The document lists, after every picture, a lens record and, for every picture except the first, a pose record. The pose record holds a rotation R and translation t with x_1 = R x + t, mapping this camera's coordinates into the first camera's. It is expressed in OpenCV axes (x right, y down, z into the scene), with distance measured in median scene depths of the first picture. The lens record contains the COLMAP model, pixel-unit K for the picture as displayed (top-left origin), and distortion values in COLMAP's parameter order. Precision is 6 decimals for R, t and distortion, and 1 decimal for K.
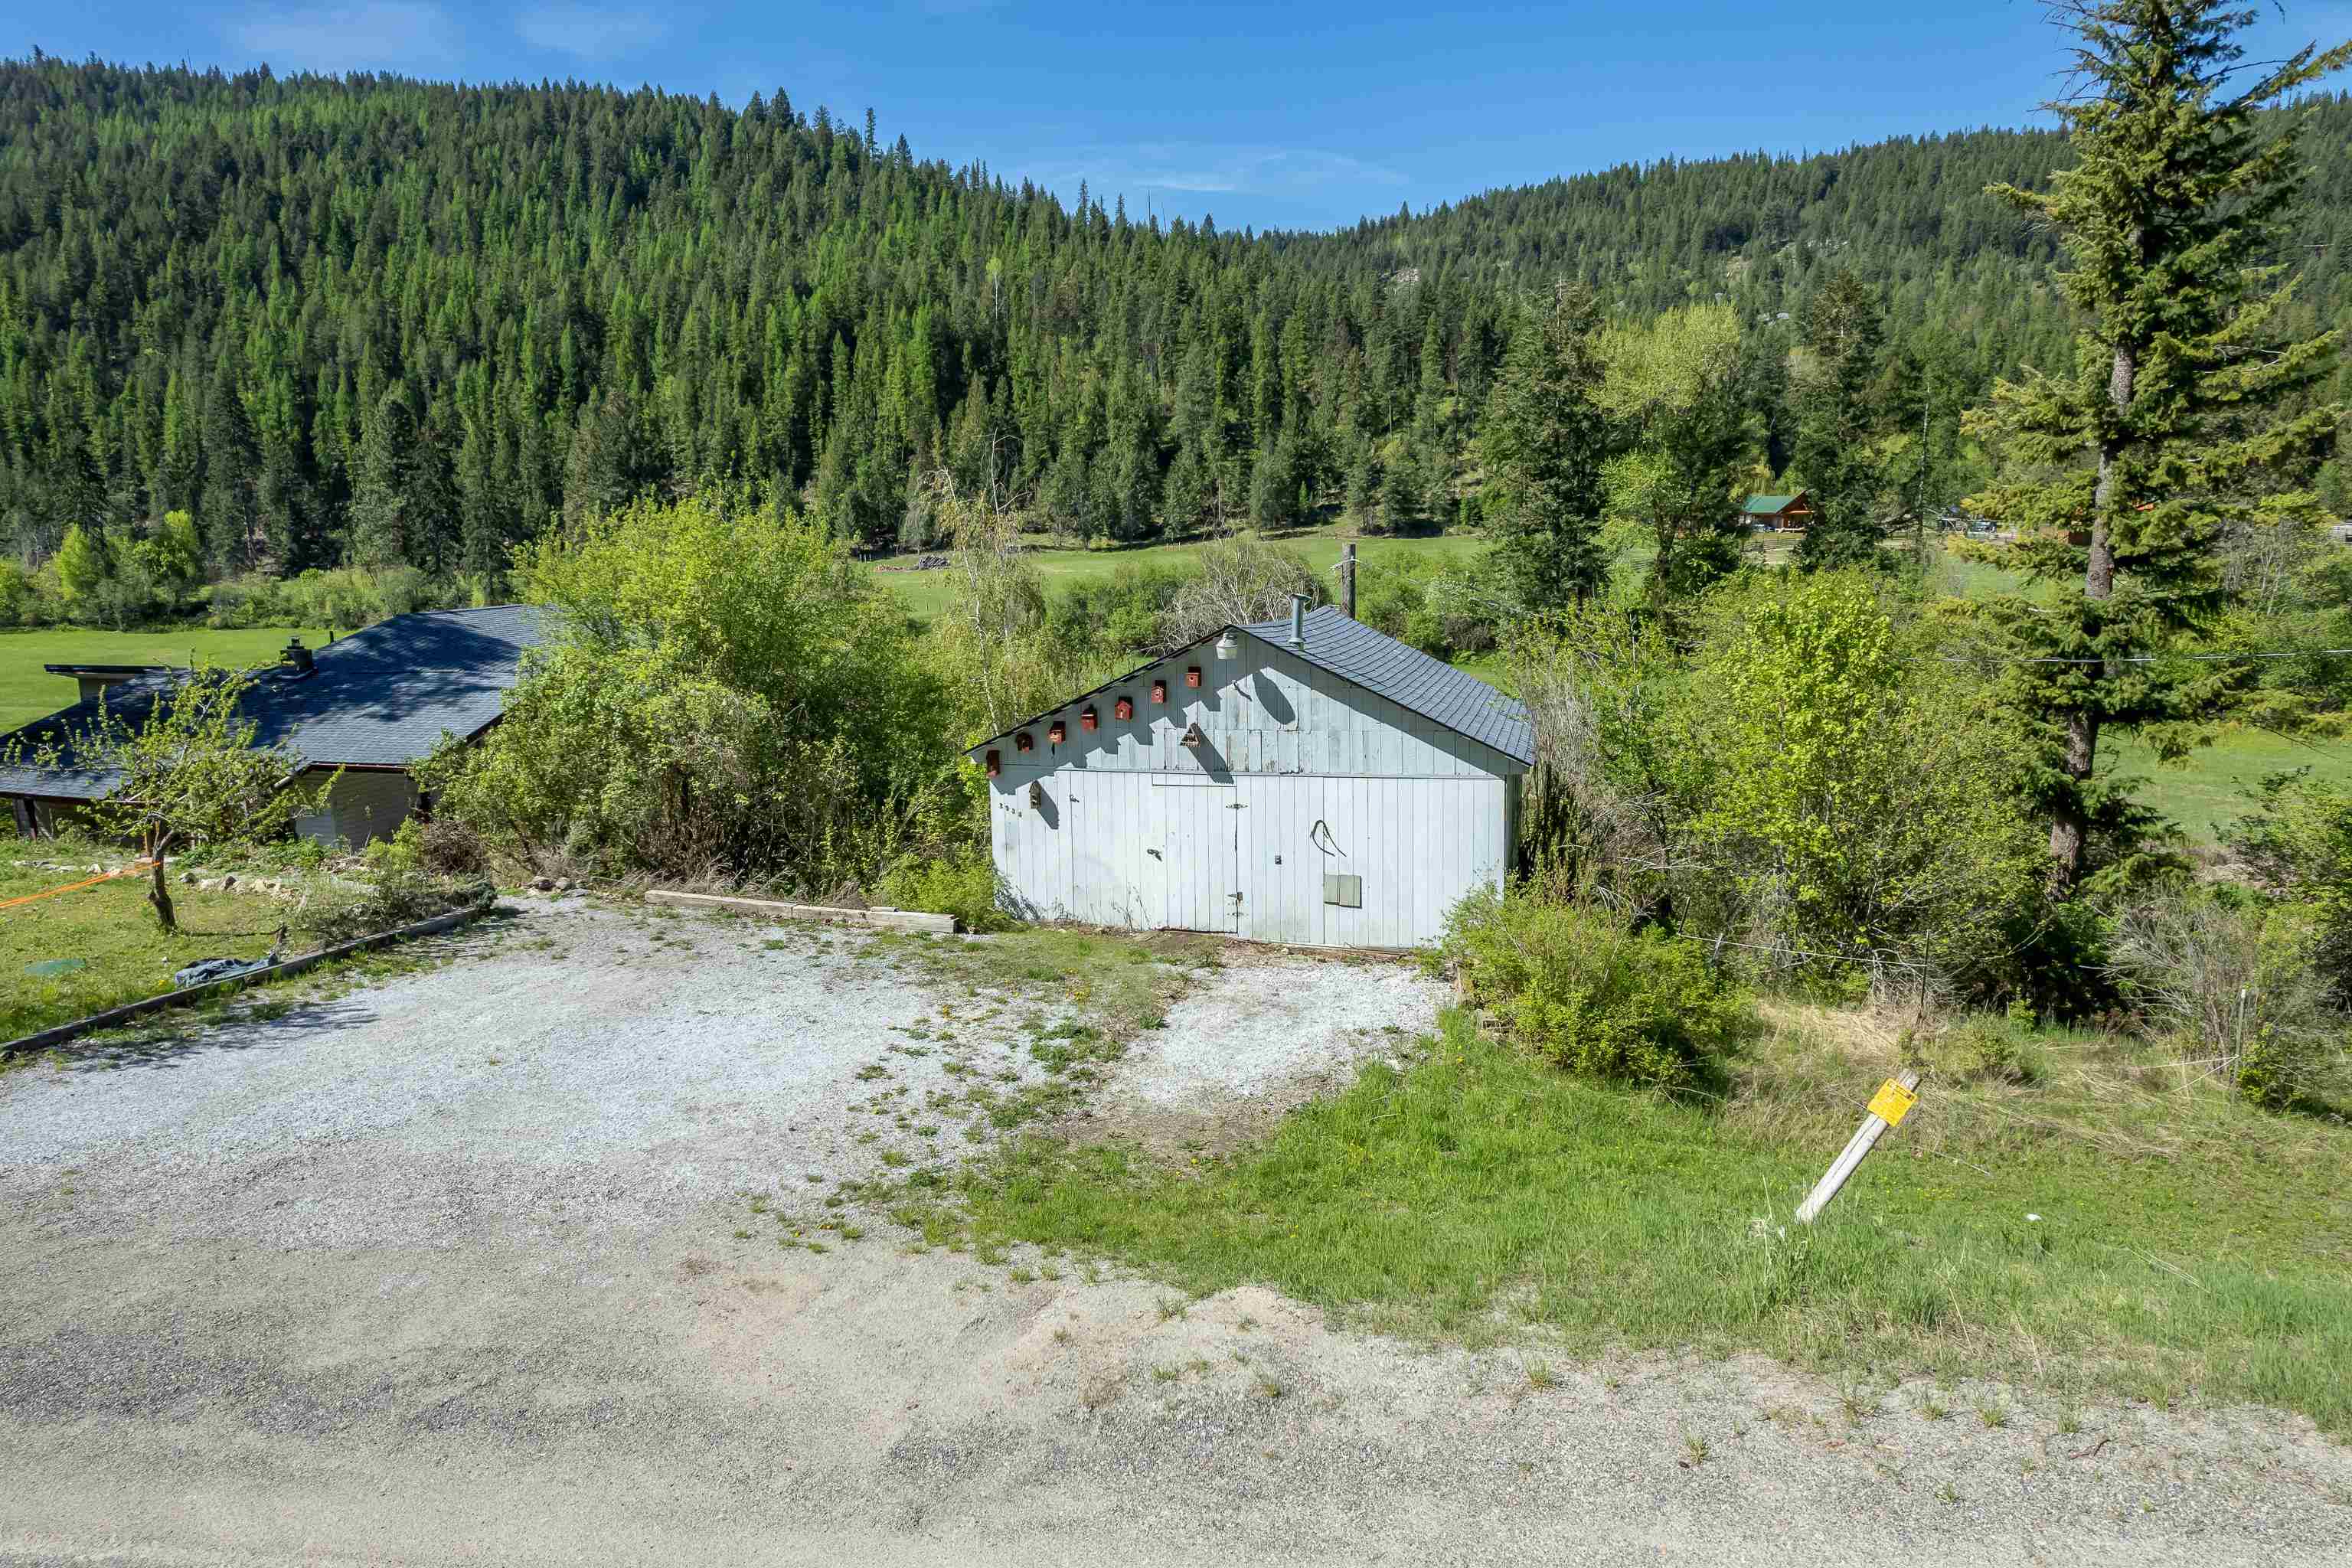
lens RADIAL K [[1518.6, 0, 1177.9], [0, 1518.6, 775.9], [0, 0, 1]] dist [-0.079243, 0.079837]
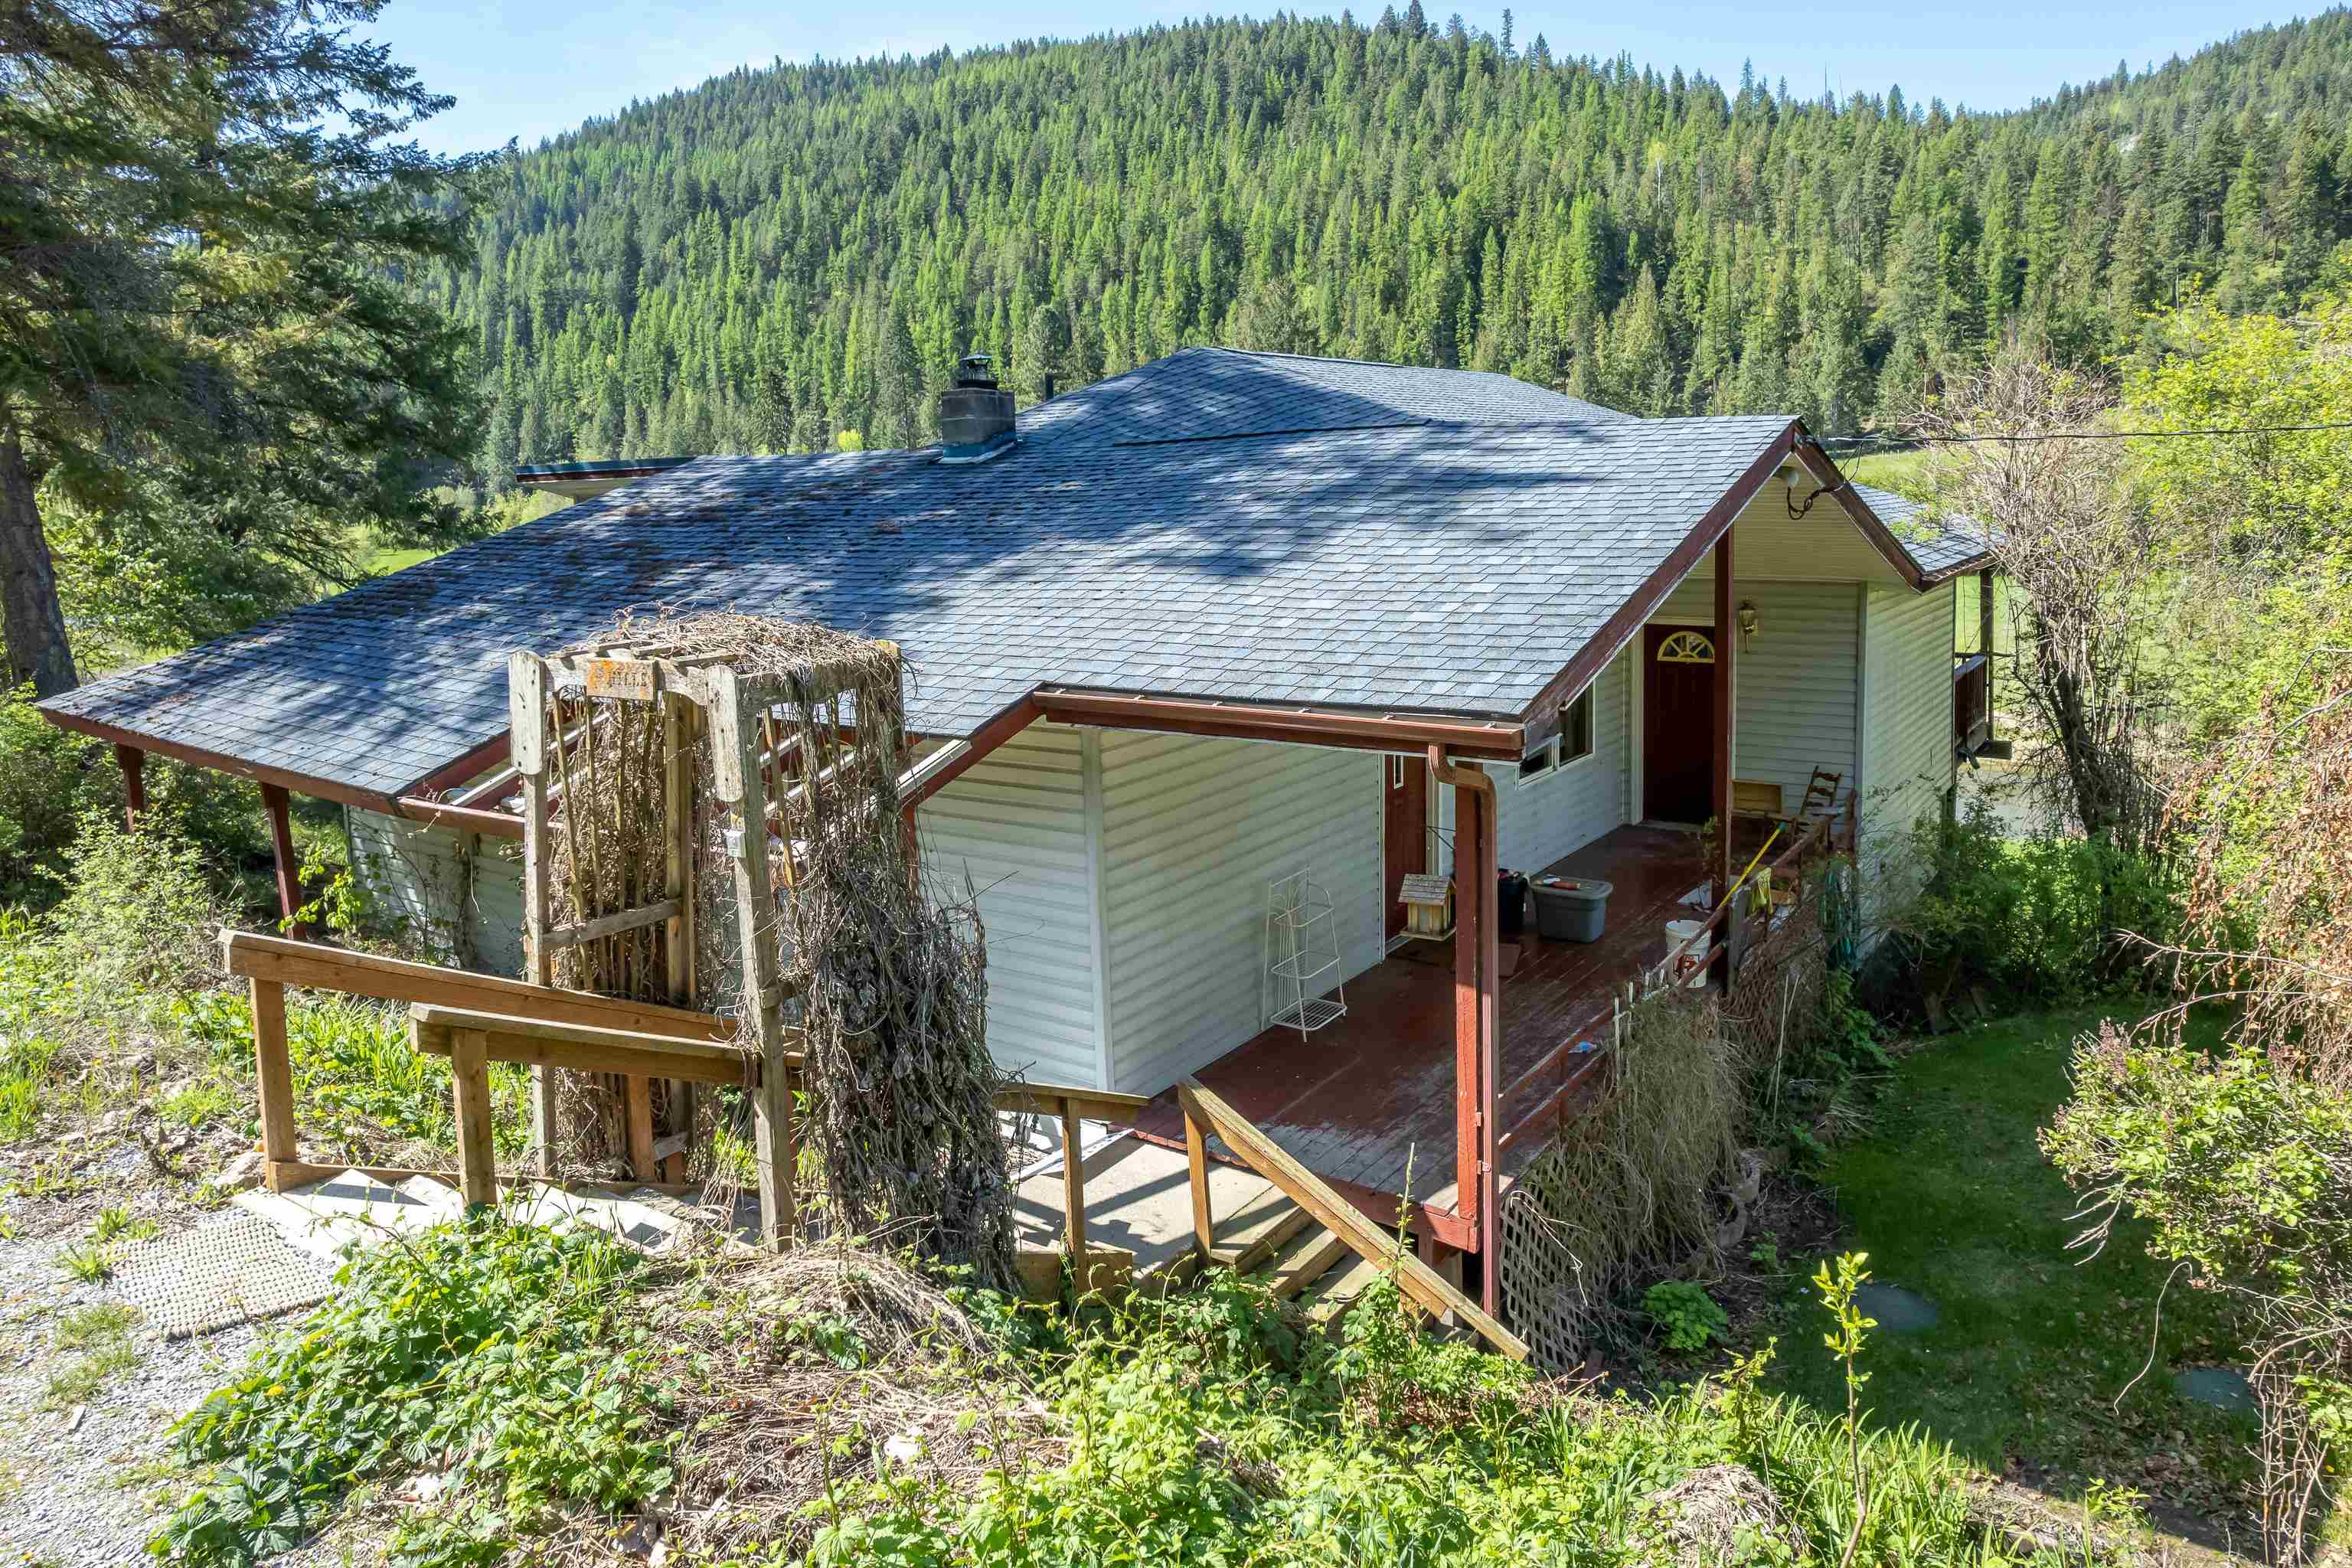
lens RADIAL K [[1501.5, 0, 1198.4], [0, 1501.5, 646.0], [0, 0, 1]] dist [-0.068892, 0.064924]
pose [[0.933760, 0.021610, -0.357247, -0.057393], [-0.037548, 0.998582, -0.037738, -0.001841], [0.355925, 0.048652, 0.933247, 0.098247]]
